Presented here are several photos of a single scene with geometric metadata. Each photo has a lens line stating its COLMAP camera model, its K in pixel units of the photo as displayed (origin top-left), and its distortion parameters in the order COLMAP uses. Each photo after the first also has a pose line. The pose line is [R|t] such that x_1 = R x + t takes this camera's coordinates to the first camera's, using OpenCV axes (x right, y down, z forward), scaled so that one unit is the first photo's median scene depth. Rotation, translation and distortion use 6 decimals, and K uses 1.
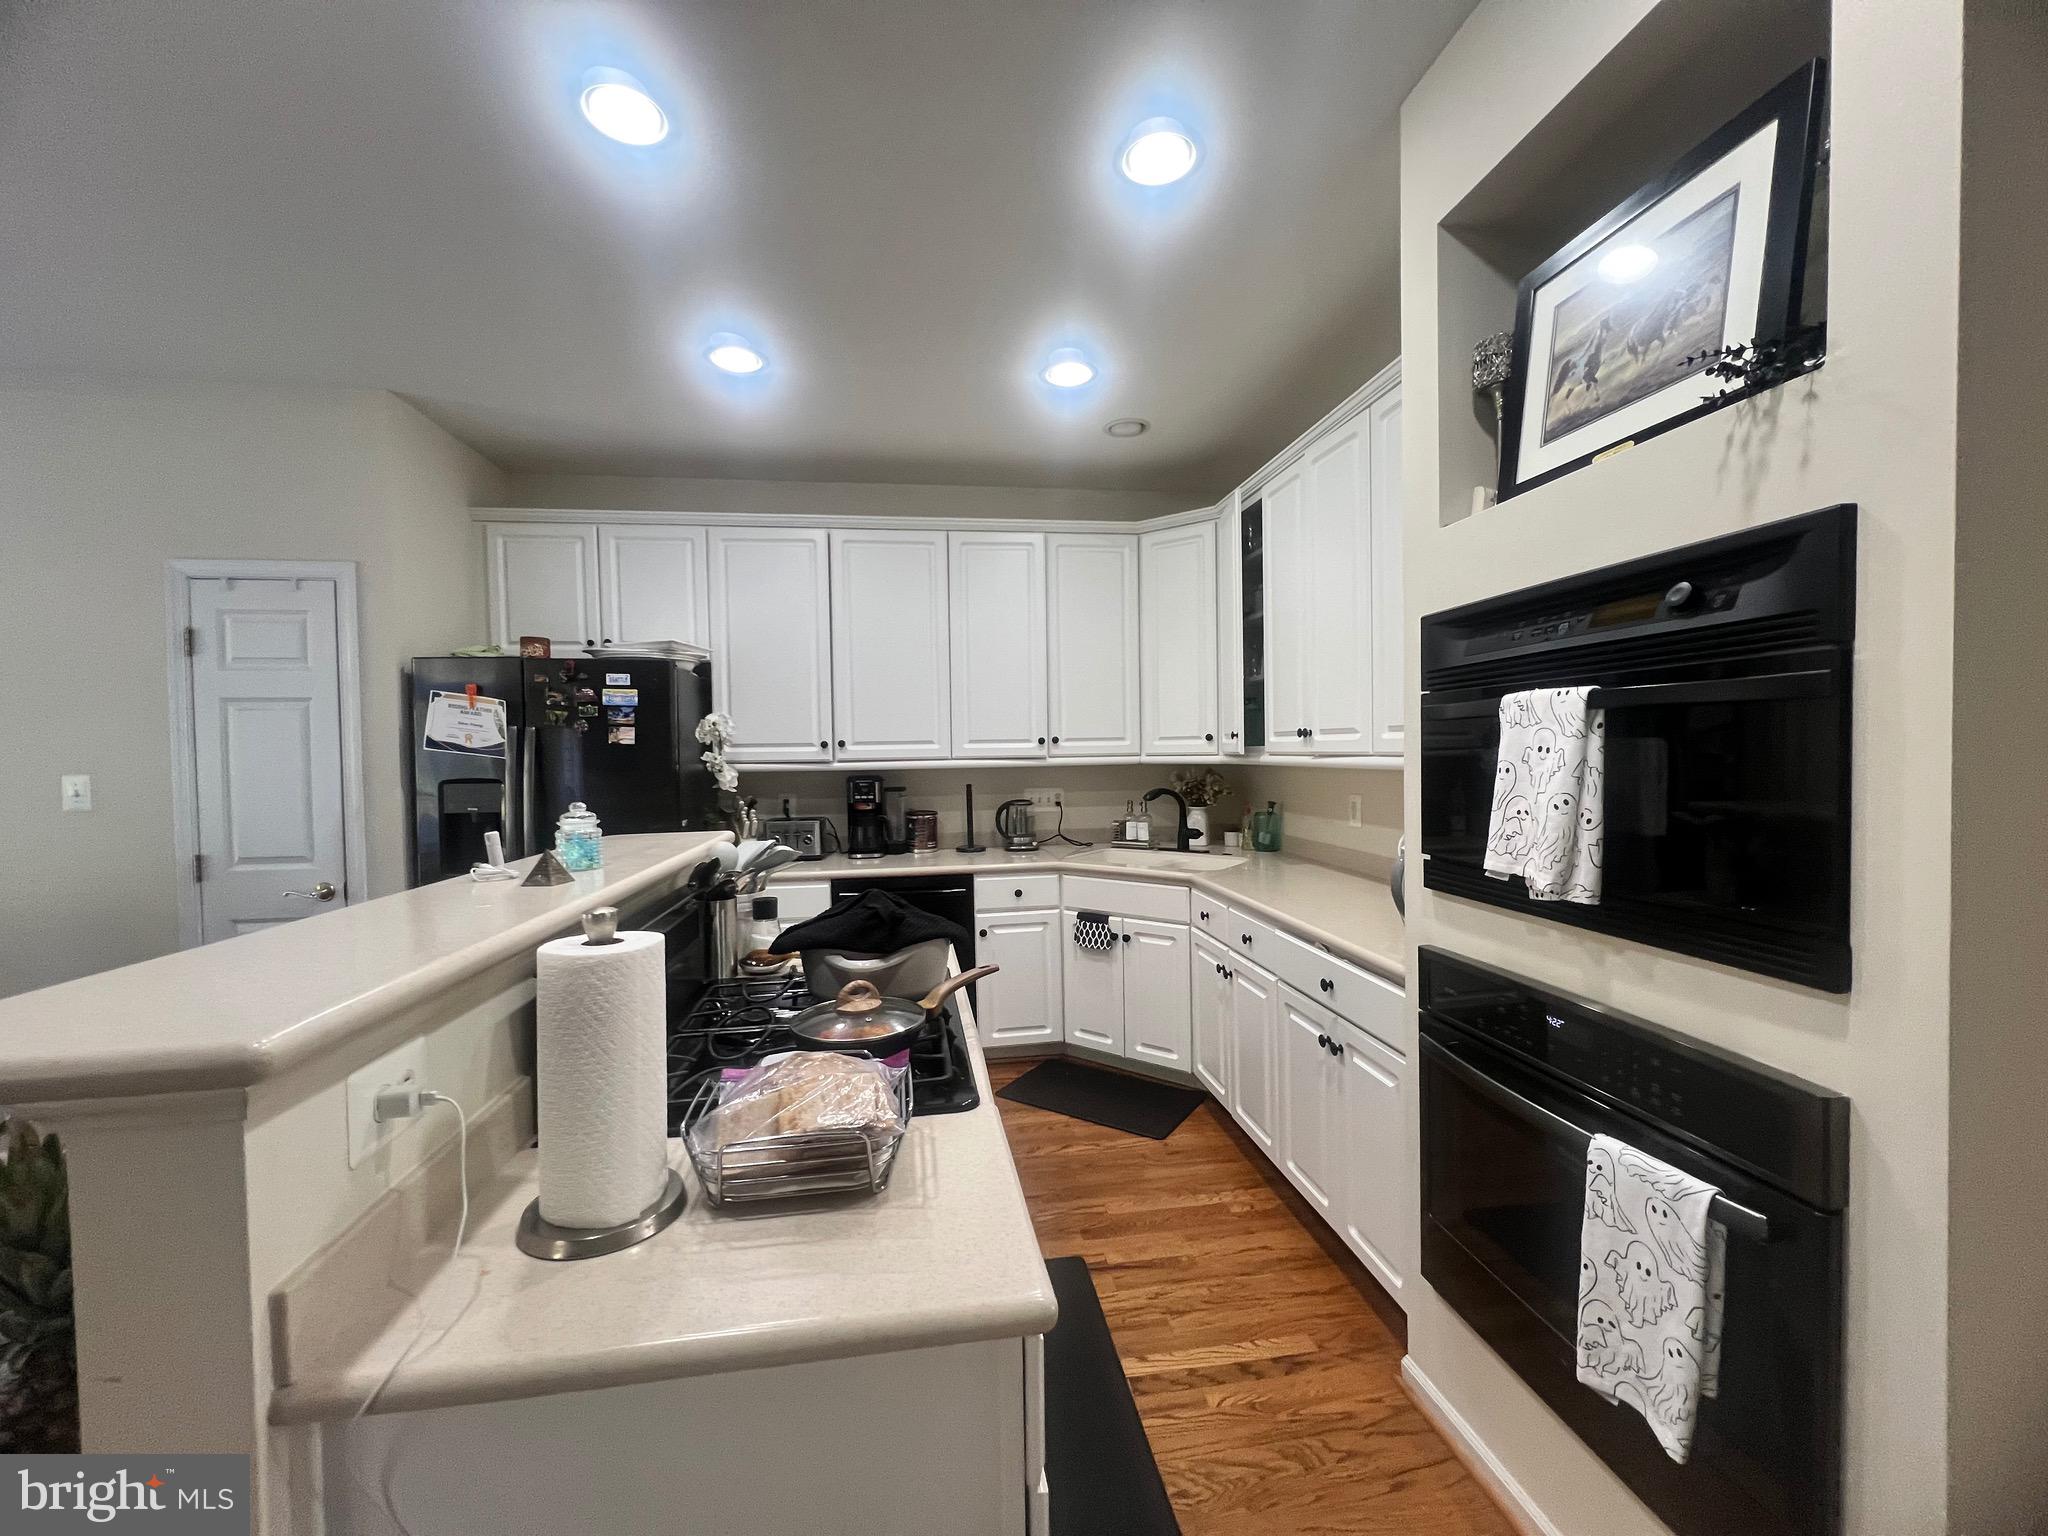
lens RADIAL K [[818.5, 0, 1028.6], [0, 818.5, 774.2], [0, 0, 1]] dist [-0.000455, 0.000511]
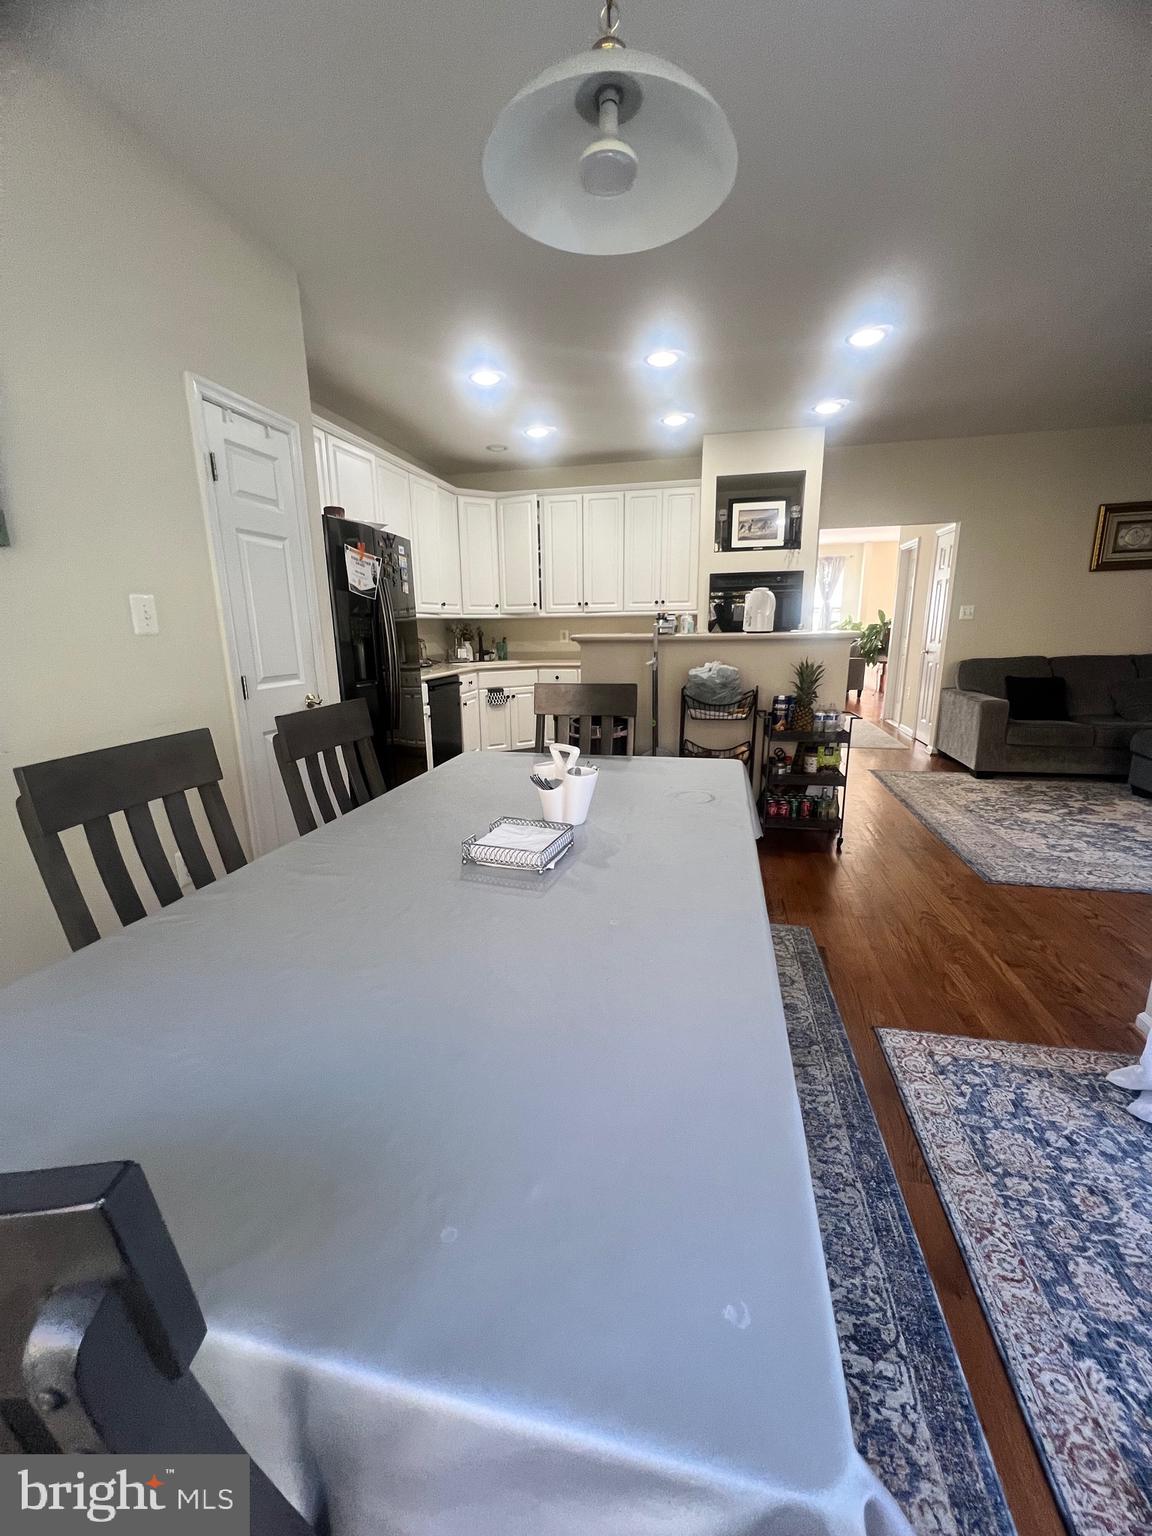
lens RADIAL K [[613.9, 0, 571.7], [0, 613.9, 769.5], [0, 0, 1]] dist [-0.000455, 0.000511]
pose [[0.360357, -0.203160, 0.910422, -1.817360], [0.034837, 0.978245, 0.204505, 0.076406], [-0.932164, -0.041979, 0.359595, 0.314525]]
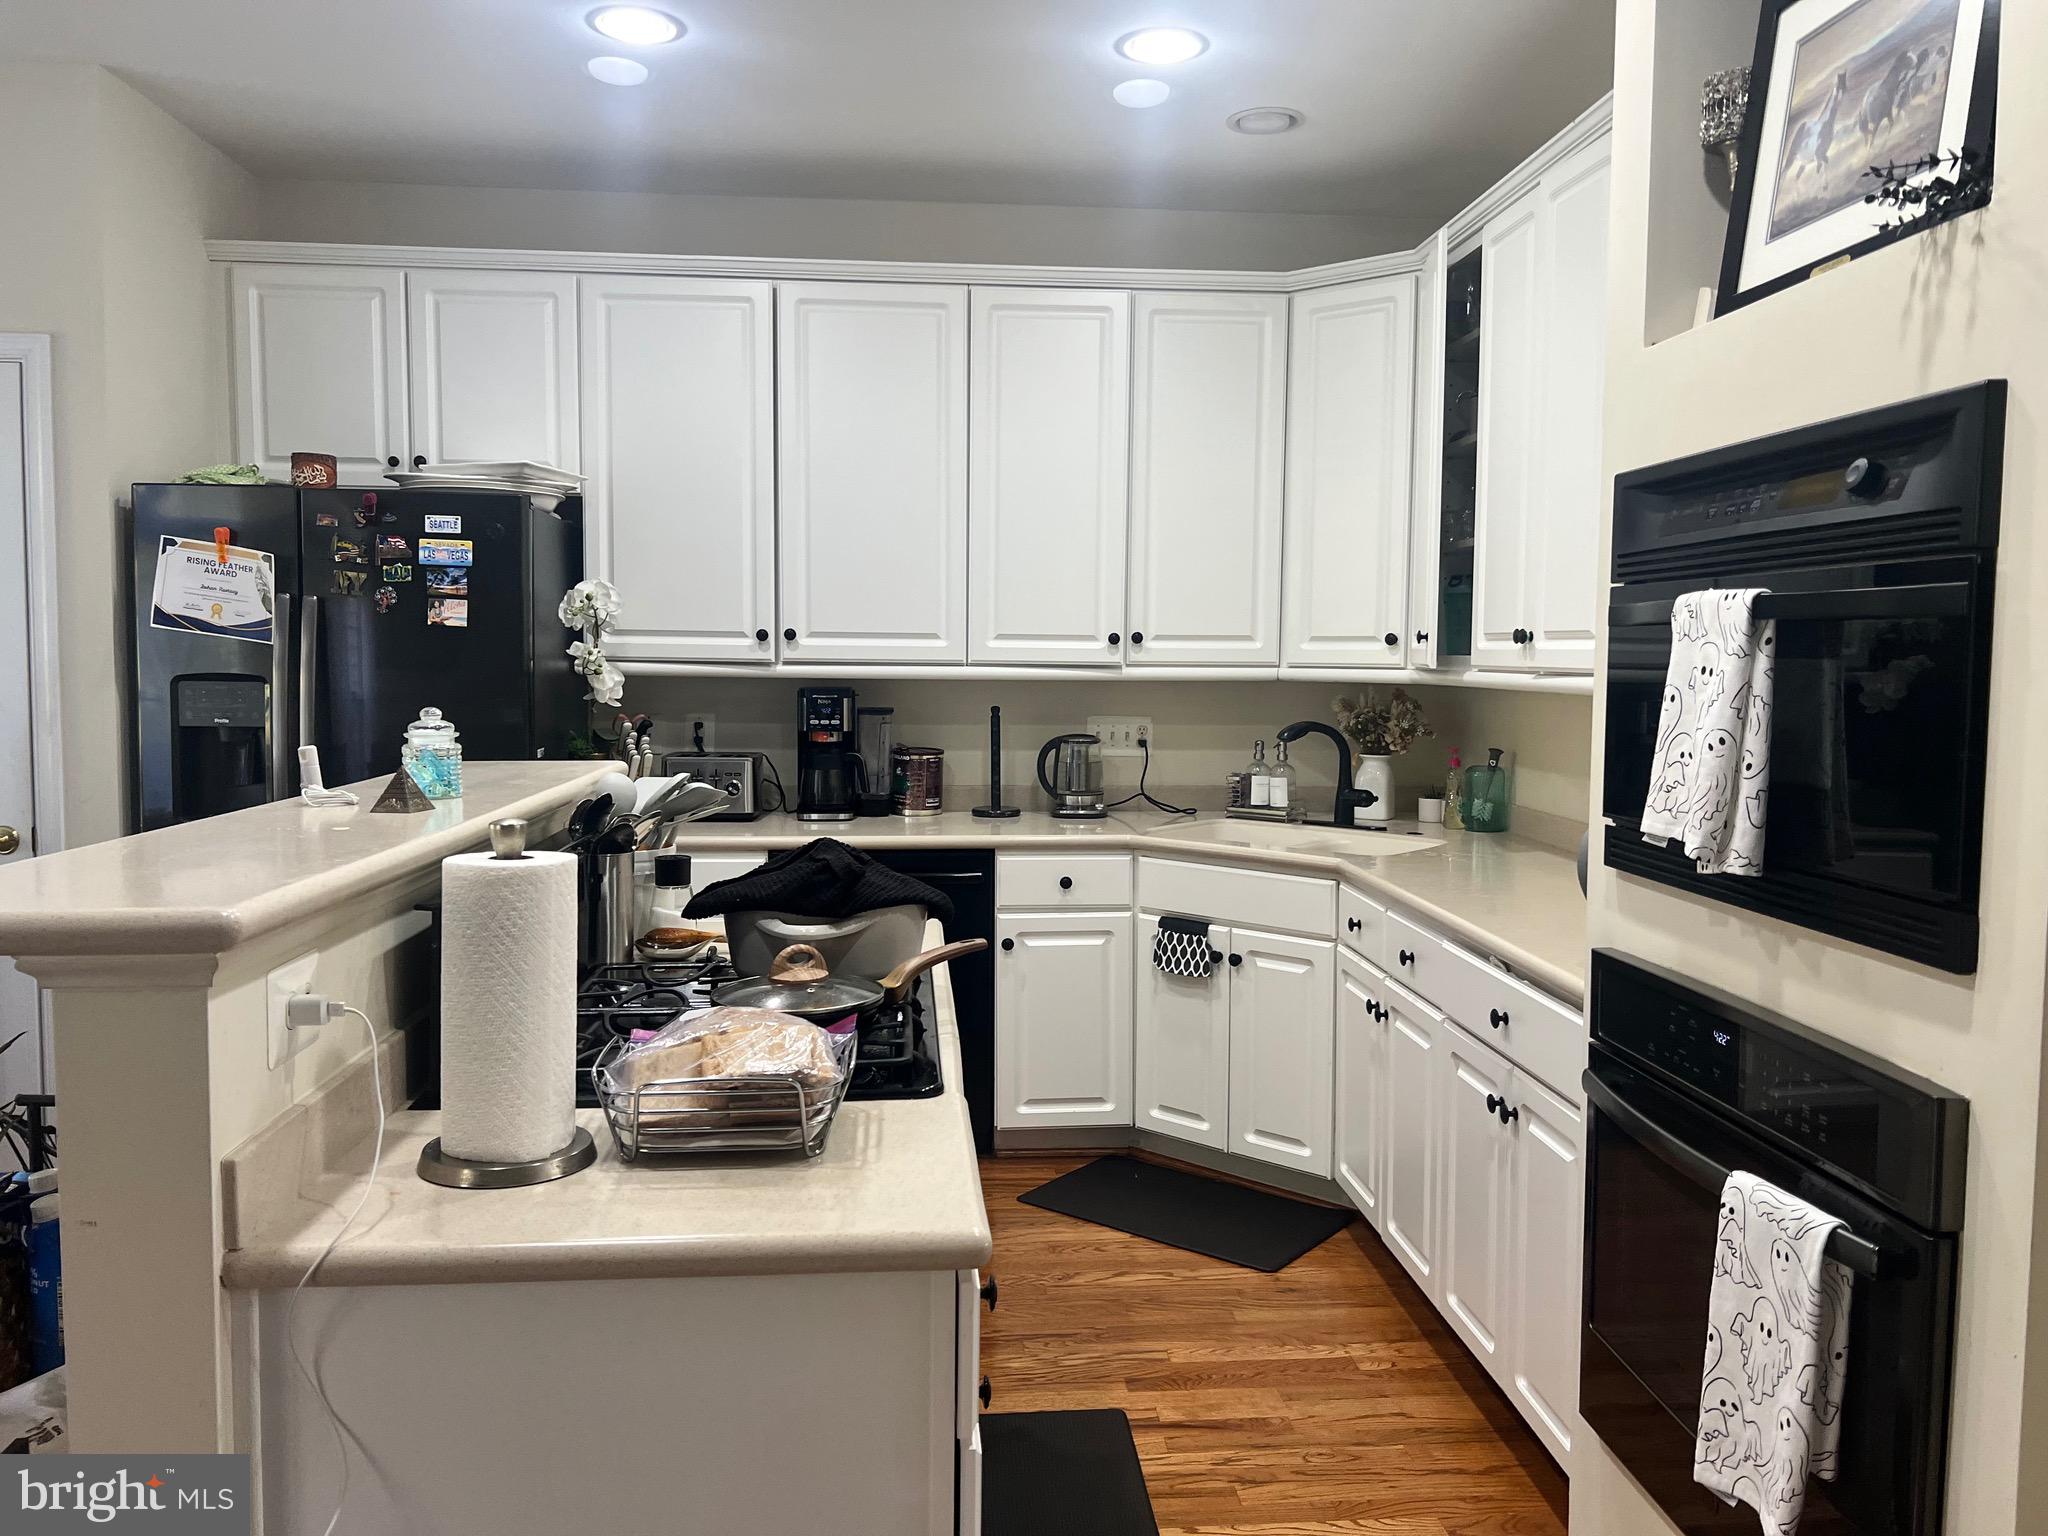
lens RADIAL K [[1540.7, 0, 1045.9], [0, 1540.7, 755.0], [0, 0, 1]] dist [0.087532, -0.126867]
pose [[0.997667, 0.030281, -0.061189, 0.056159], [-0.027909, 0.998840, 0.039250, 0.003640], [0.062306, -0.037450, 0.997354, -0.226445]]
